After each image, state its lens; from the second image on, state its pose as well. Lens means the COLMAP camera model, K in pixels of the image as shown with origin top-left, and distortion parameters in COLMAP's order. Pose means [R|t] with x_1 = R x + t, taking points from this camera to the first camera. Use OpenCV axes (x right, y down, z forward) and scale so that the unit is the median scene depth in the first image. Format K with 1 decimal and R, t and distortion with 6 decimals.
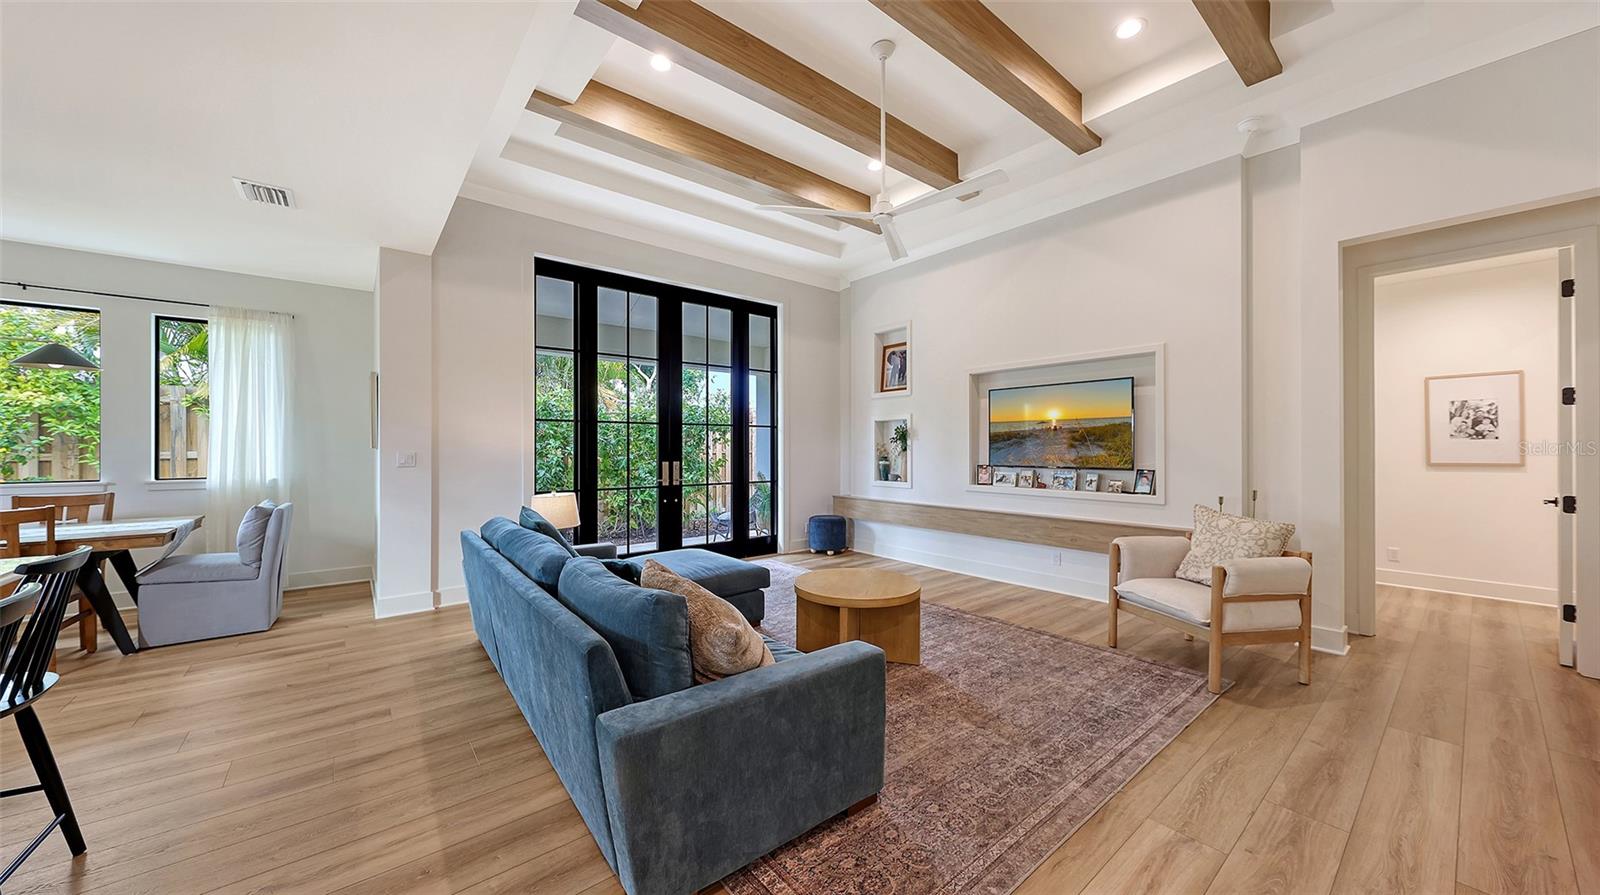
lens RADIAL K [[553.2, 0, 802.3], [0, 553.2, 451.0], [0, 0, 1]] dist [-0.000825, -0.000105]
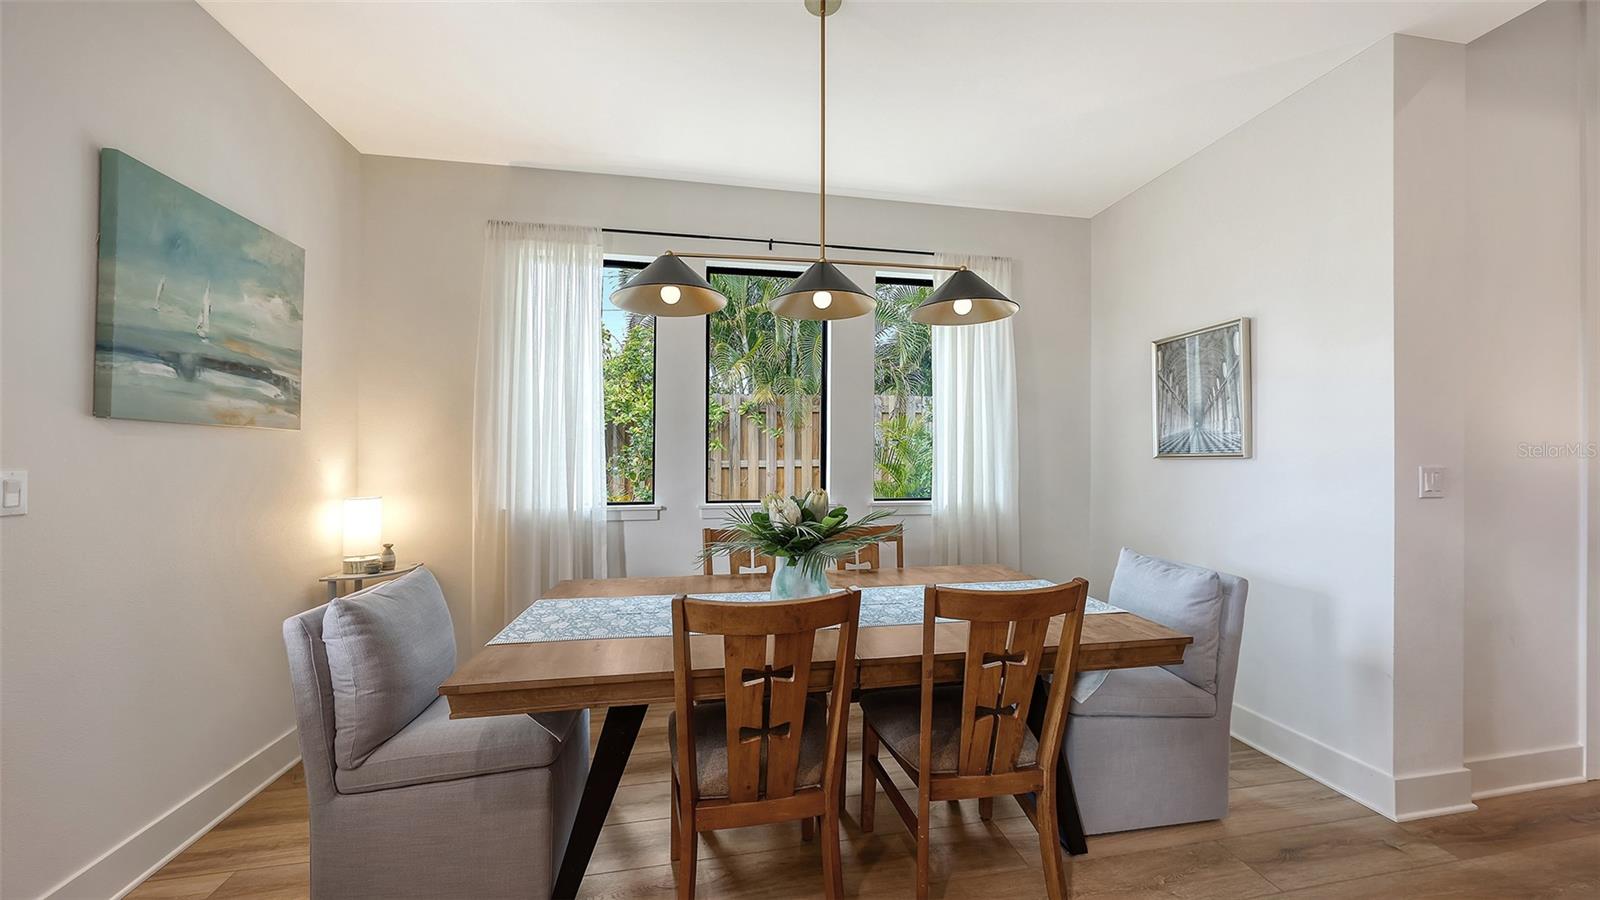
lens RADIAL K [[548.8, 0, 800.0], [0, 548.8, 450.0], [0, 0, 1]] dist [0.000489, -0.000565]
pose [[0.875746, -0.002146, -0.482767, -0.887035], [-0.007054, 0.999826, -0.017242, -0.001932], [0.482720, 0.018505, 0.875579, 0.318082]]
